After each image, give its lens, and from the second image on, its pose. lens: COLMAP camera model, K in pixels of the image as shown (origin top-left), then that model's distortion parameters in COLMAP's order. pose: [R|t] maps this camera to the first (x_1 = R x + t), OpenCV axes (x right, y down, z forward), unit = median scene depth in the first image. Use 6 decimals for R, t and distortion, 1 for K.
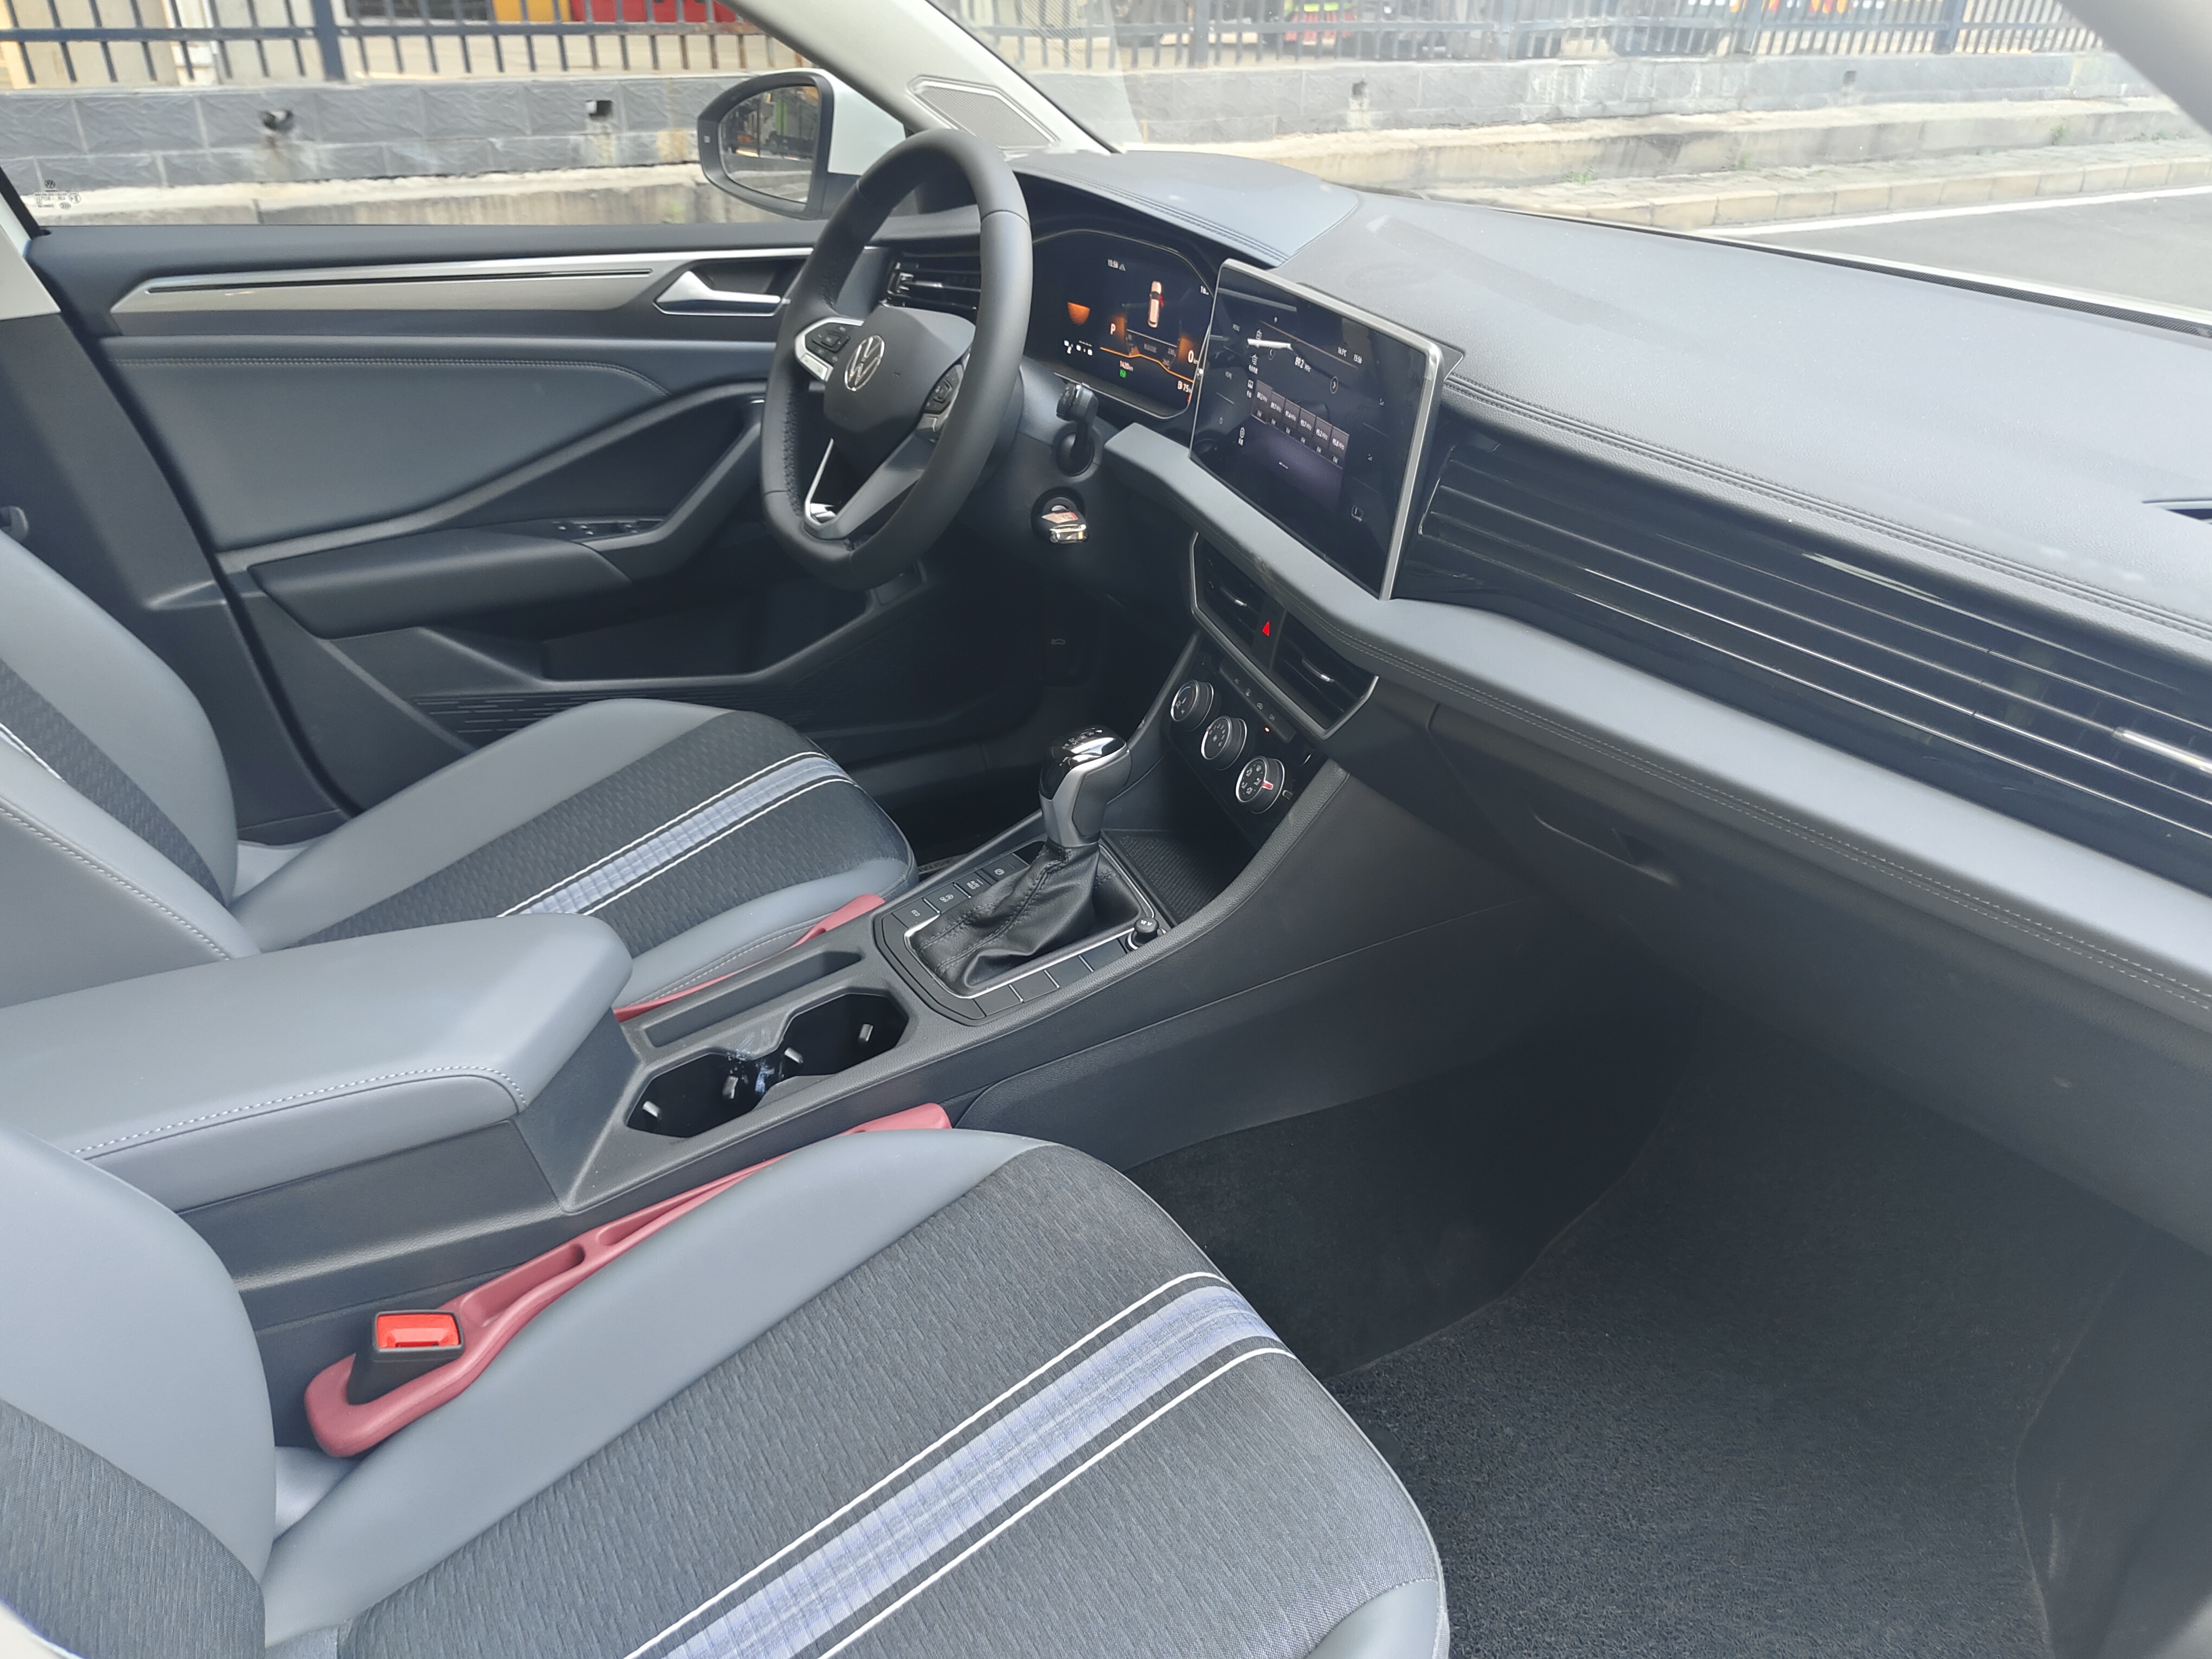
lens RADIAL K [[1604.1, 0, 1104.2], [0, 1604.1, 850.9], [0, 0, 1]] dist [0.003807, -0.011347]
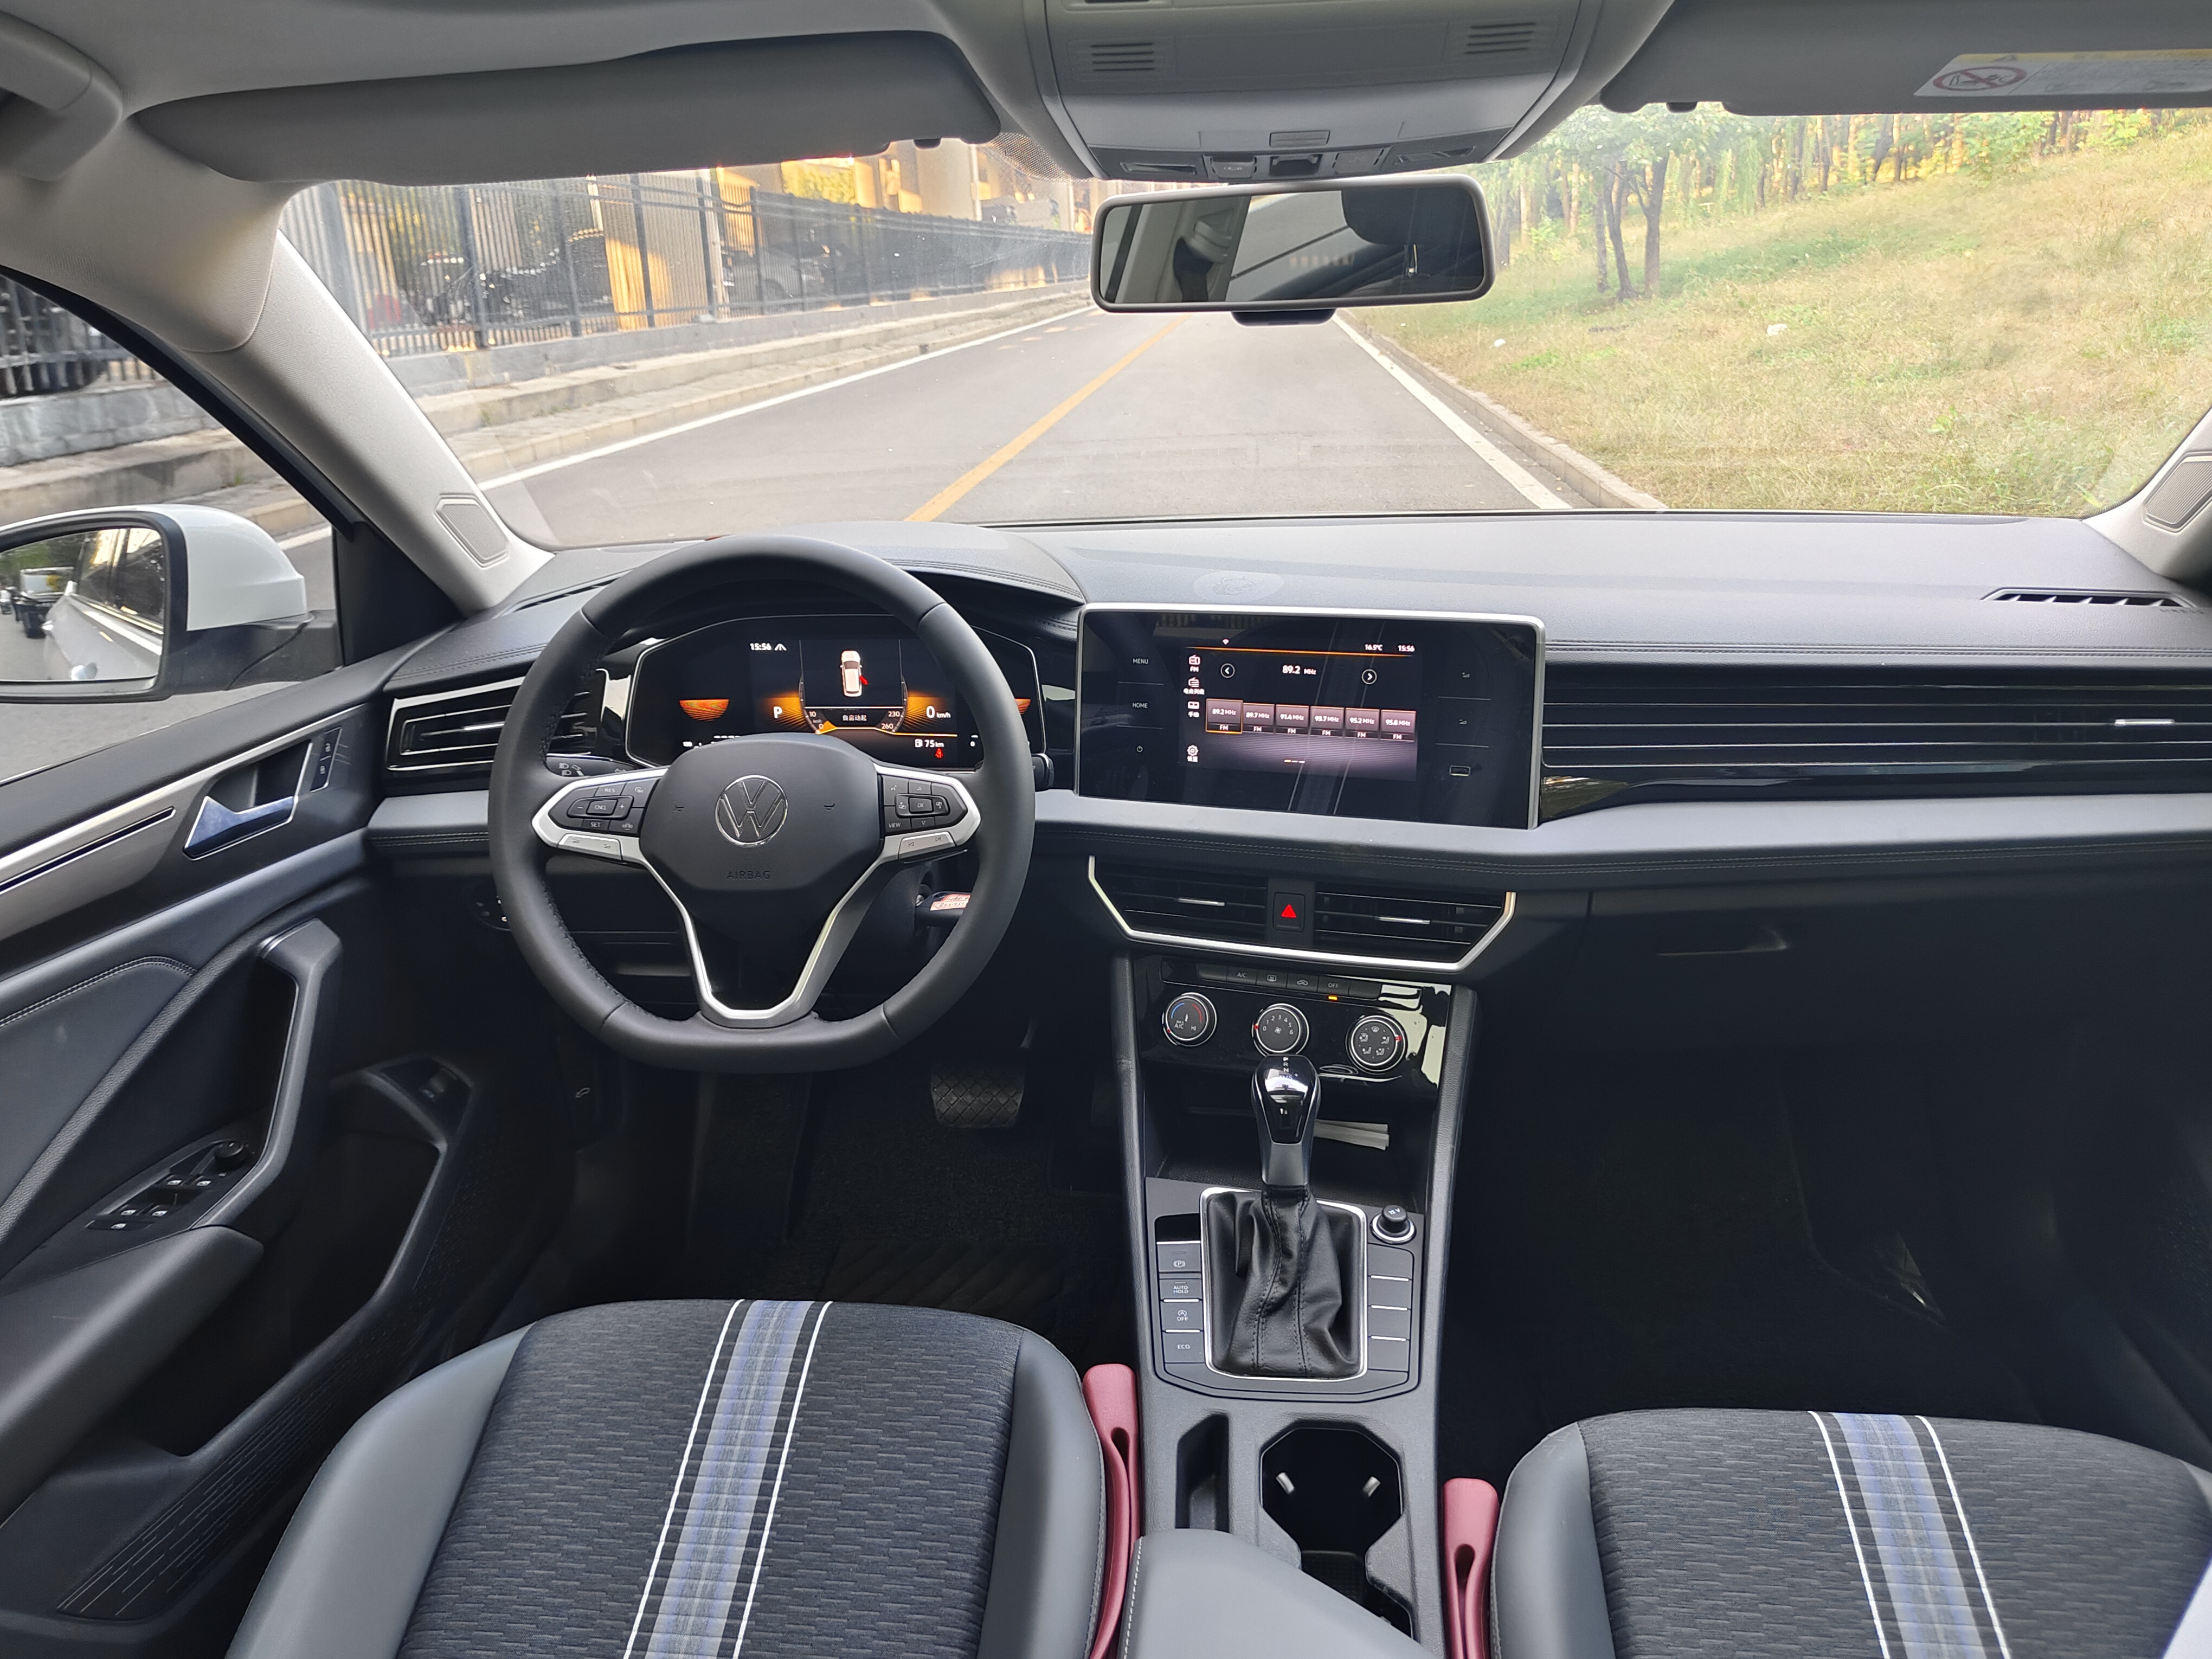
lens RADIAL K [[1561.5, 0, 1106.4], [0, 1561.5, 833.5], [0, 0, 1]] dist [0.008554, 0.003639]
pose [[0.586071, -0.306188, 0.750180, -0.130277], [0.425945, 0.904024, 0.036214, -0.049291], [-0.689269, 0.298311, 0.660241, 0.070138]]
